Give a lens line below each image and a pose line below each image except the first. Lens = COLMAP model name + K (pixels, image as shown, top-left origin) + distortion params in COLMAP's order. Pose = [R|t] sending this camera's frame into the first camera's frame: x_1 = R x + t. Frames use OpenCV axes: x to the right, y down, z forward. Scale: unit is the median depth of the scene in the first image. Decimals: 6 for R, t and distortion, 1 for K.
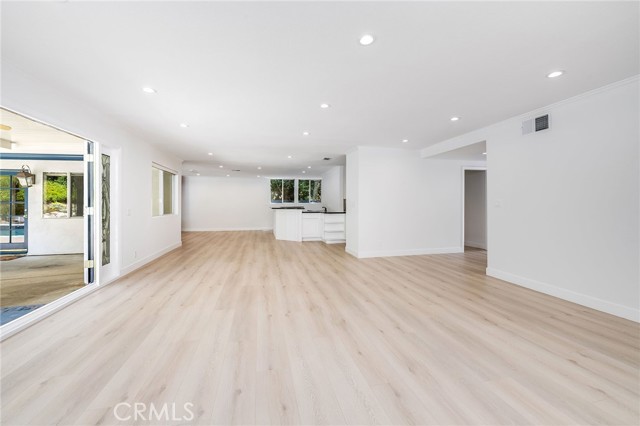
lens RADIAL K [[254.4, 0, 322.9], [0, 254.4, 208.5], [0, 0, 1]] dist [-0.012927, -0.000098]
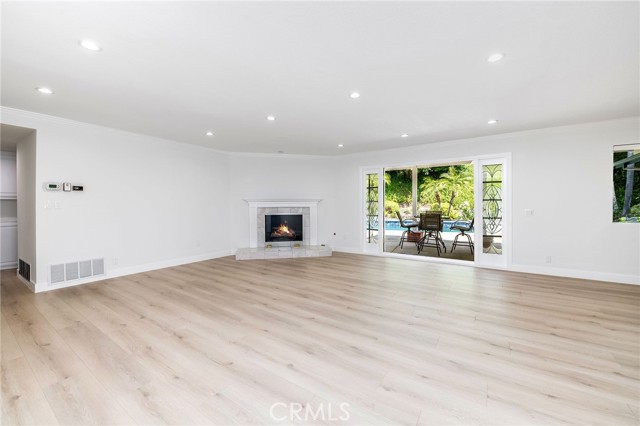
lens RADIAL K [[254.4, 0, 322.9], [0, 254.4, 208.5], [0, 0, 1]] dist [-0.012927, -0.000098]
pose [[-0.741399, 0.013765, -0.670924, 0.647820], [-0.008628, 0.999511, 0.030041, -0.031988], [0.671009, 0.028061, -0.740918, 1.483541]]
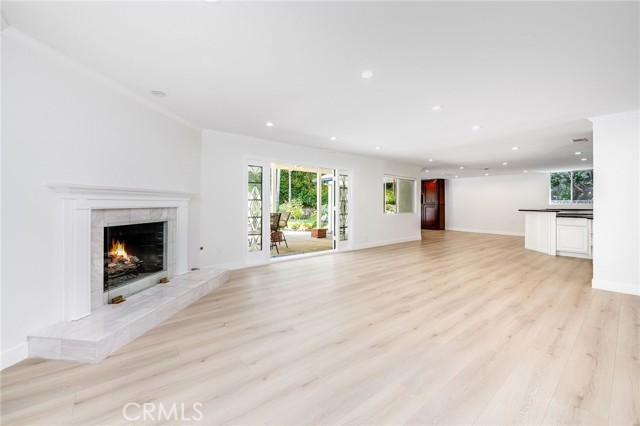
lens RADIAL K [[258.3, 0, 320.9], [0, 258.3, 203.8], [0, 0, 1]] dist [-0.025240, -0.000266]
pose [[0.420734, -0.003117, -0.907179, 0.687187], [-0.019106, 0.999742, -0.012296, 0.002244], [0.906983, 0.022506, 0.420566, 0.143895]]
